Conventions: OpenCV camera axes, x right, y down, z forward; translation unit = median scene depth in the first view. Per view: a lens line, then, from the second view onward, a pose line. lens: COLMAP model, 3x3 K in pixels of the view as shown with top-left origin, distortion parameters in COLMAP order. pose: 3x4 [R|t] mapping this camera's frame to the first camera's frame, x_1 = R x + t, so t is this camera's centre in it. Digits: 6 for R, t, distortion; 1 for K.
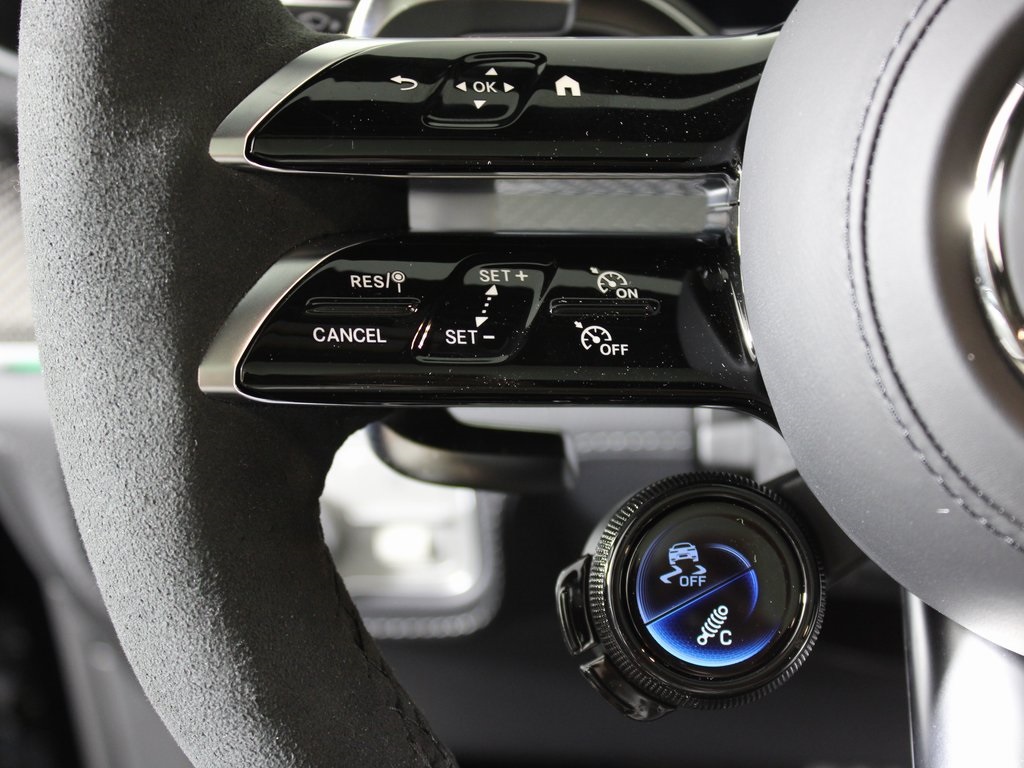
lens RADIAL K [[1825.1, 0, 512.0], [0, 1825.1, 384.0], [0, 0, 1]] dist [0.013309, -0.021176]
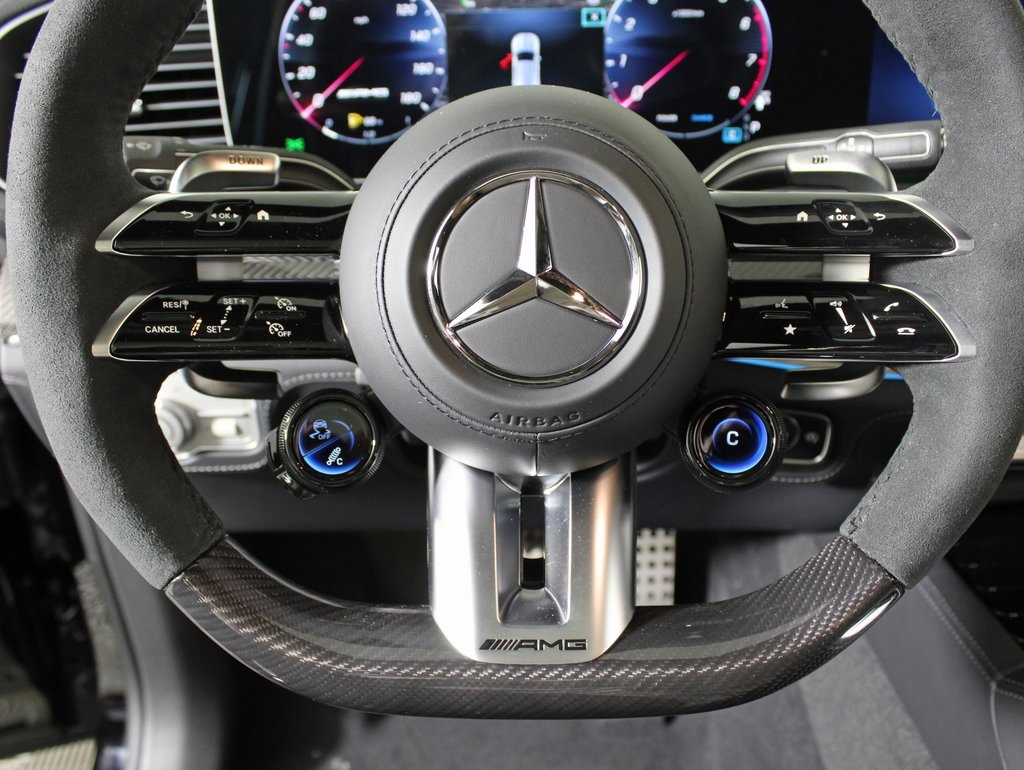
lens RADIAL K [[970.3, 0, 512.0], [0, 970.3, 385.0], [0, 0, 1]] dist [-0.176179, 0.166236]
pose [[0.982355, -0.021200, 0.185822, 0.108987], [0.013230, 0.998943, 0.044027, -0.004475], [-0.186559, -0.040791, 0.981597, -0.203385]]
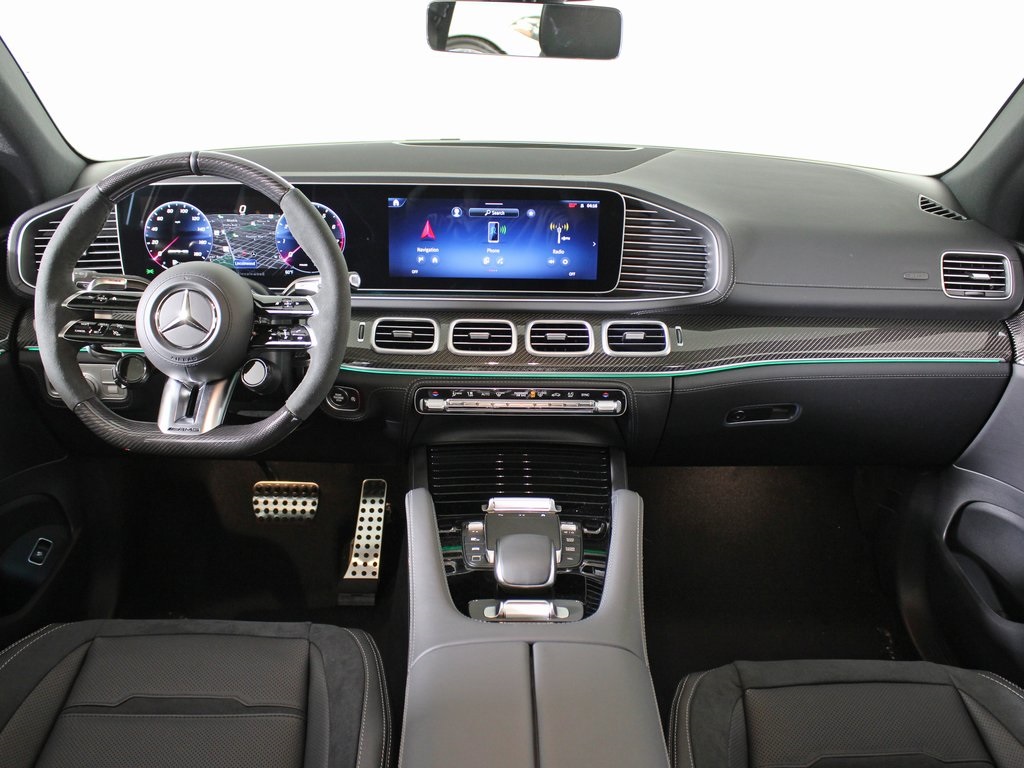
lens RADIAL K [[970.3, 0, 512.0], [0, 970.3, 384.0], [0, 0, 1]] dist [-0.176179, 0.166236]
pose [[0.975872, 0.031390, 0.216075, 0.772725], [-0.017410, 0.997648, -0.066302, 0.395470], [-0.217648, 0.060940, 0.974123, -2.965085]]
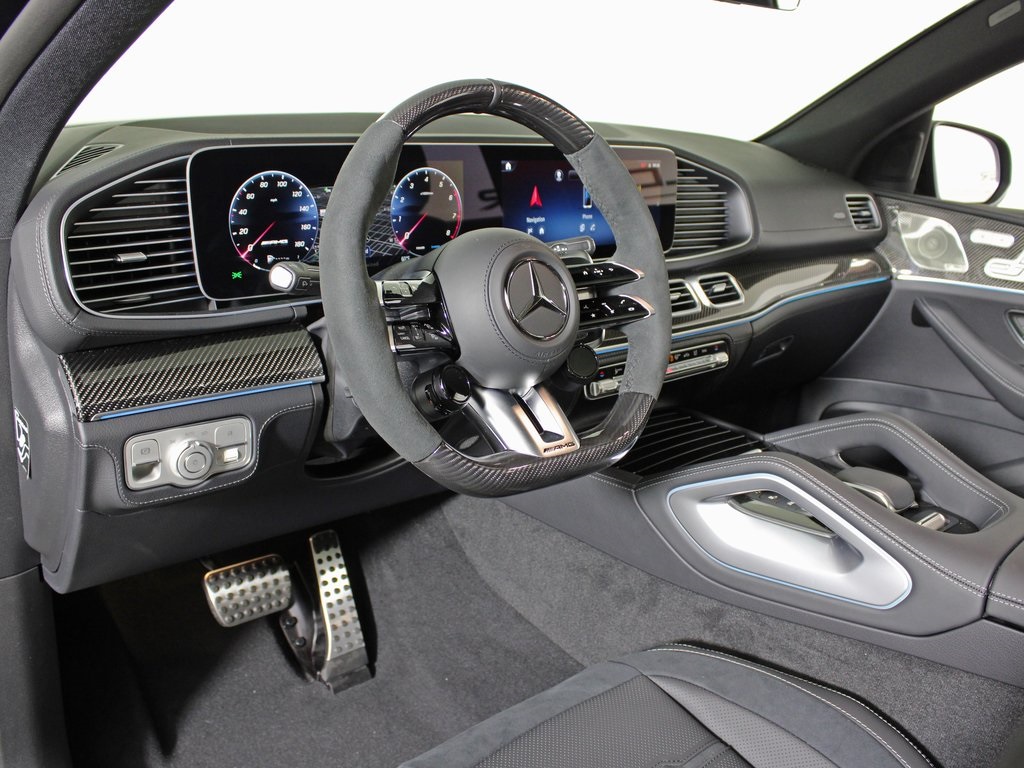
lens RADIAL K [[970.3, 0, 512.0], [0, 970.3, 384.0], [0, 0, 1]] dist [-0.176179, 0.166236]
pose [[0.603335, -0.115799, 0.789036, -1.906689], [0.221423, 0.974825, -0.026245, 0.215482], [-0.766133, 0.190545, 0.613786, -0.746271]]
